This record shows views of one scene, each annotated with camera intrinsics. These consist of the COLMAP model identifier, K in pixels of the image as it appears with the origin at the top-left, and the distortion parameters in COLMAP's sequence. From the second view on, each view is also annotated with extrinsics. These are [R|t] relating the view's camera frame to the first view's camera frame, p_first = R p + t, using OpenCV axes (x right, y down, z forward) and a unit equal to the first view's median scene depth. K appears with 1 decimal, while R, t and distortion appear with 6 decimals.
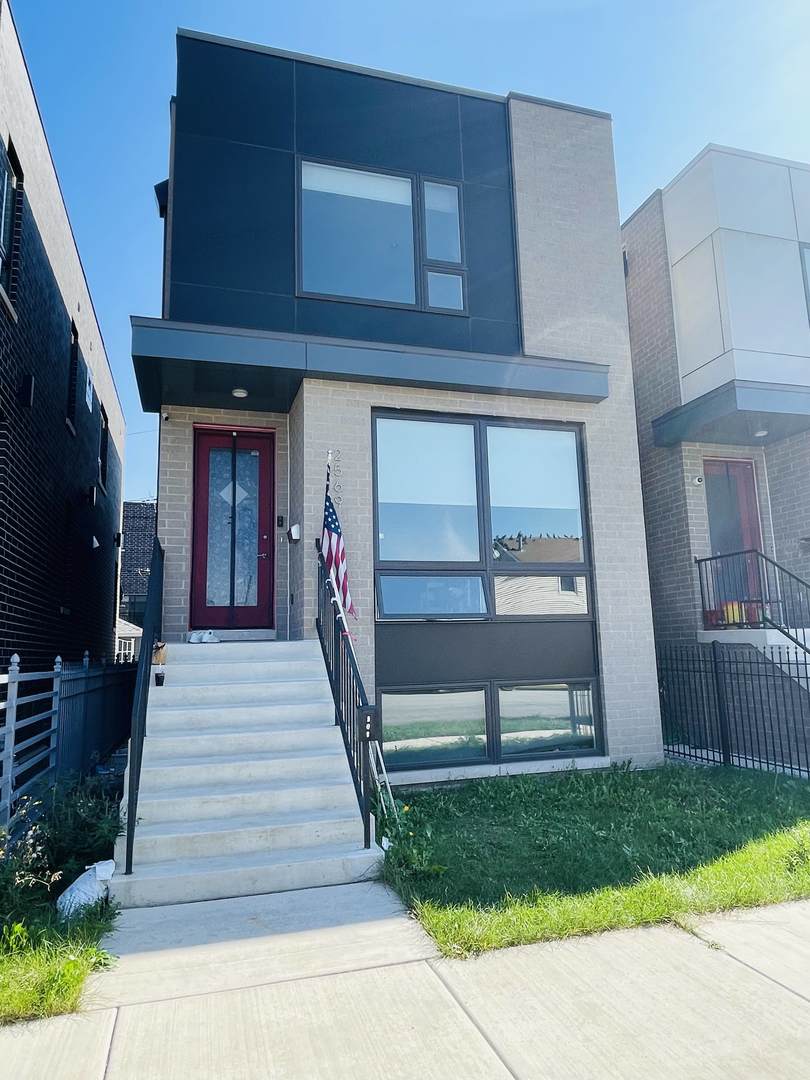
lens RADIAL K [[693.2, 0, 405.0], [0, 693.2, 540.0], [0, 0, 1]] dist [-0.004711, -0.001726]
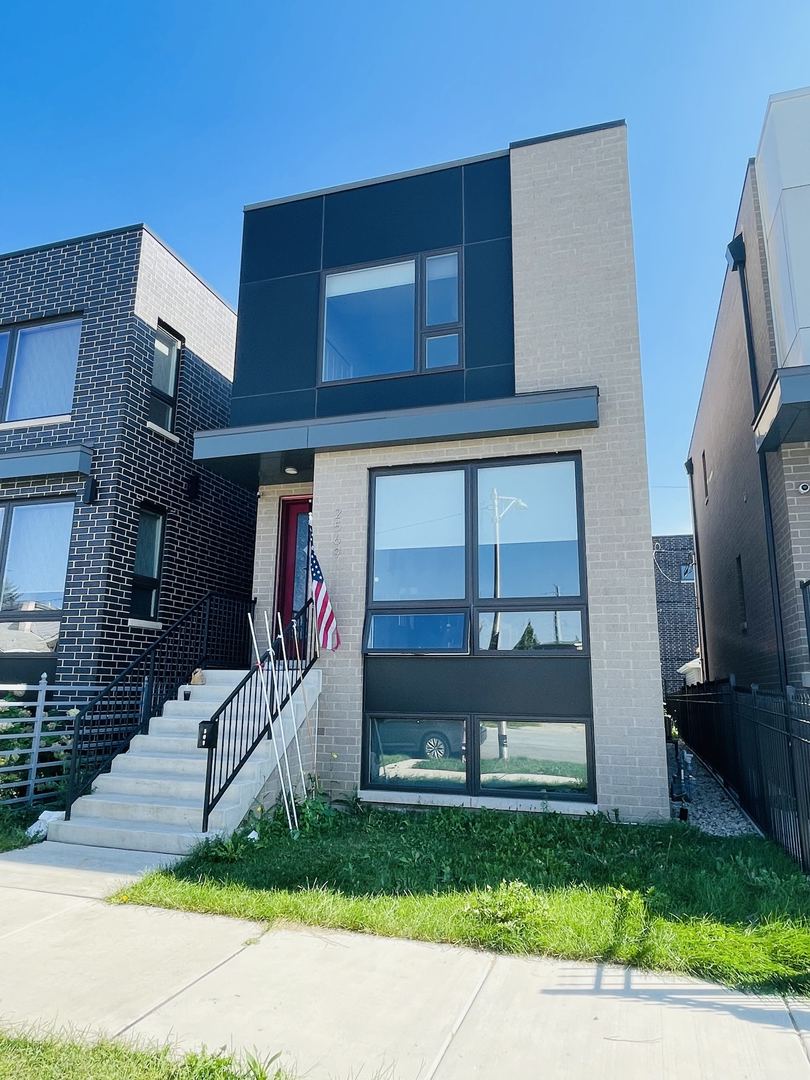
lens RADIAL K [[685.6, 0, 405.0], [0, 685.6, 540.0], [0, 0, 1]] dist [-0.002817, -0.002387]
pose [[0.835755, -0.078752, -0.543425, 0.585797], [0.053264, 0.996622, -0.062511, 0.001868], [0.546512, 0.023299, 0.837127, 0.074355]]
